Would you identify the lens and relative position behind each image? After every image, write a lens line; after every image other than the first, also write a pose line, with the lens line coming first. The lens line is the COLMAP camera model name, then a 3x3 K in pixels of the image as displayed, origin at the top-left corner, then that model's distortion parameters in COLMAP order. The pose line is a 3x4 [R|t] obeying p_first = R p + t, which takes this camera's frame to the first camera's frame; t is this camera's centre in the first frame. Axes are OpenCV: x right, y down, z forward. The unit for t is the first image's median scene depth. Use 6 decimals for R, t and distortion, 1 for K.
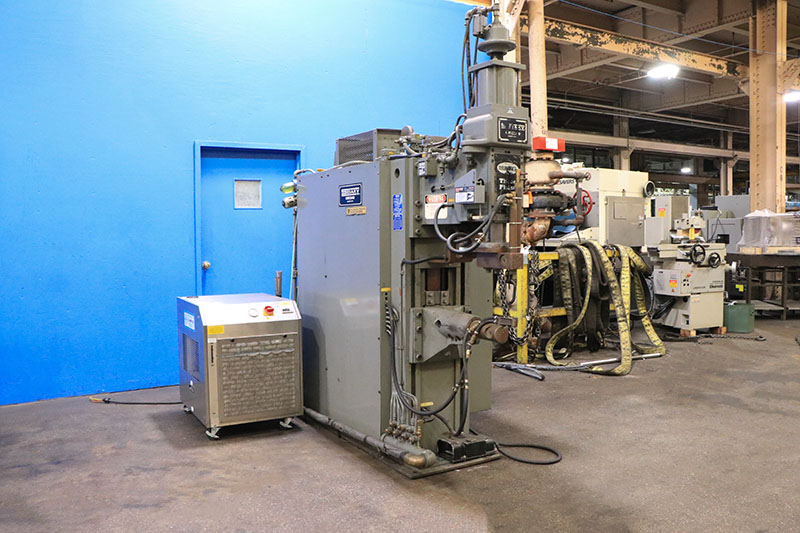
lens RADIAL K [[648.3, 0, 400.0], [0, 648.3, 266.5], [0, 0, 1]] dist [-0.097131, -0.000141]
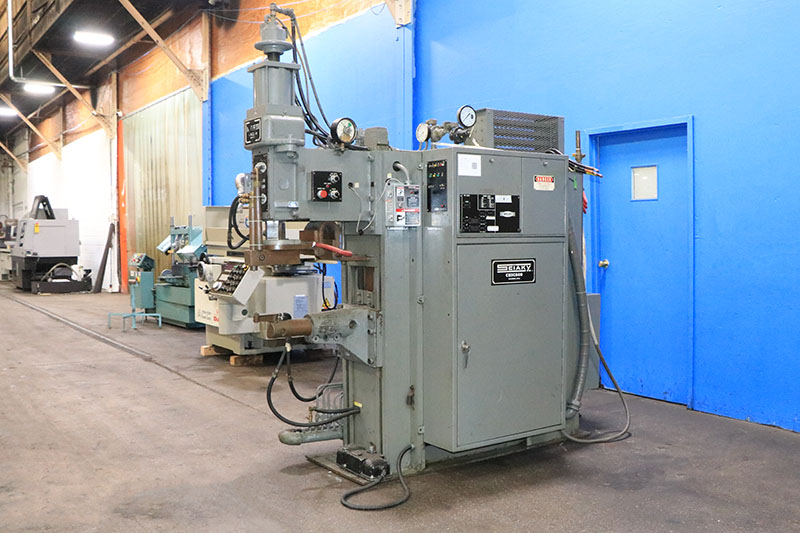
lens RADIAL K [[790.0, 0, 400.0], [0, 790.0, 266.5], [0, 0, 1]] dist [-0.164267, -0.001069]
pose [[0.070969, 0.049100, -0.996269, 1.219291], [-0.047473, 0.997822, 0.045795, -0.053051], [0.996348, 0.044046, 0.073145, 0.965548]]
